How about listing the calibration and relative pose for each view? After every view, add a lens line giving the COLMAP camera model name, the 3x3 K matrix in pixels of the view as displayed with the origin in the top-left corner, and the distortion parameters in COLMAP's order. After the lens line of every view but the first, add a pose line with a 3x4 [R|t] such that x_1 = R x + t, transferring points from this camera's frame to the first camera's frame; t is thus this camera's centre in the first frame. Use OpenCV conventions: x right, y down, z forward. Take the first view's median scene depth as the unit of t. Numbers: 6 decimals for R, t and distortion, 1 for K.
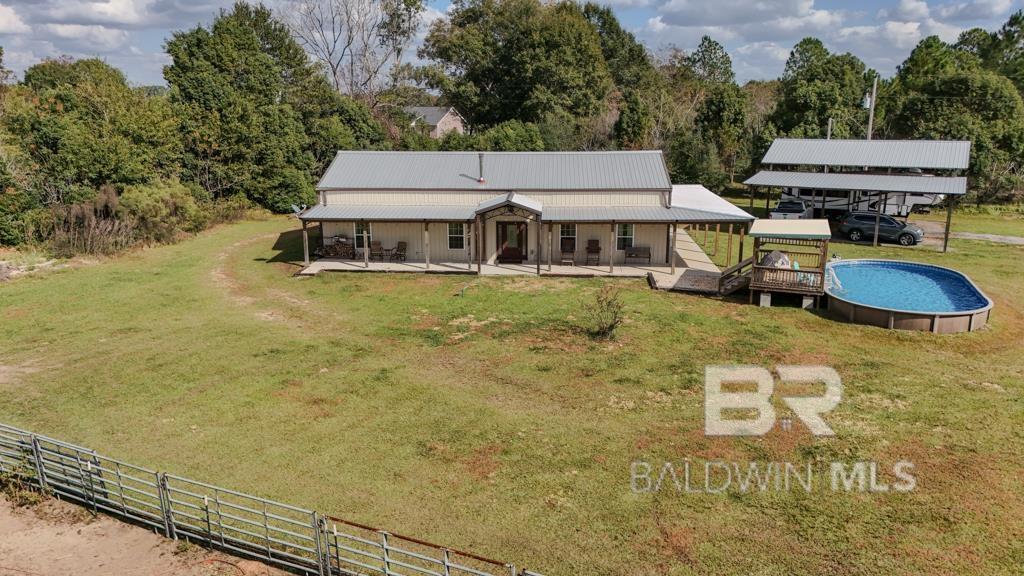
lens RADIAL K [[754.6, 0, 514.3], [0, 754.6, 284.8], [0, 0, 1]] dist [0.080647, -0.089721]
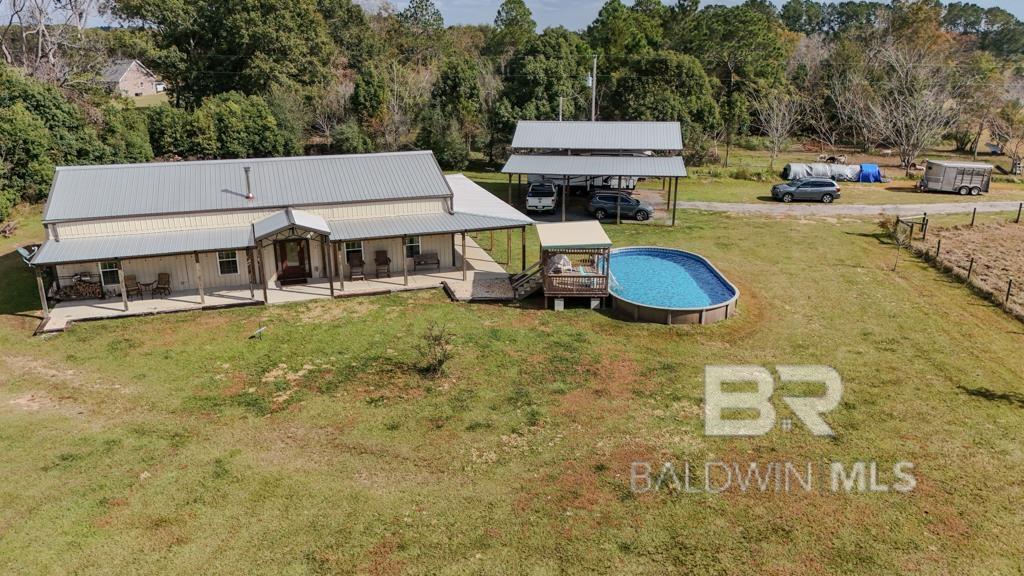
lens RADIAL K [[754.6, 0, 514.3], [0, 754.6, 284.8], [0, 0, 1]] dist [0.080647, -0.089721]
pose [[0.927292, -0.115180, 0.356179, -0.089902], [0.086869, 0.991724, 0.094542, -0.094380], [-0.364120, -0.056727, 0.929623, 0.020514]]
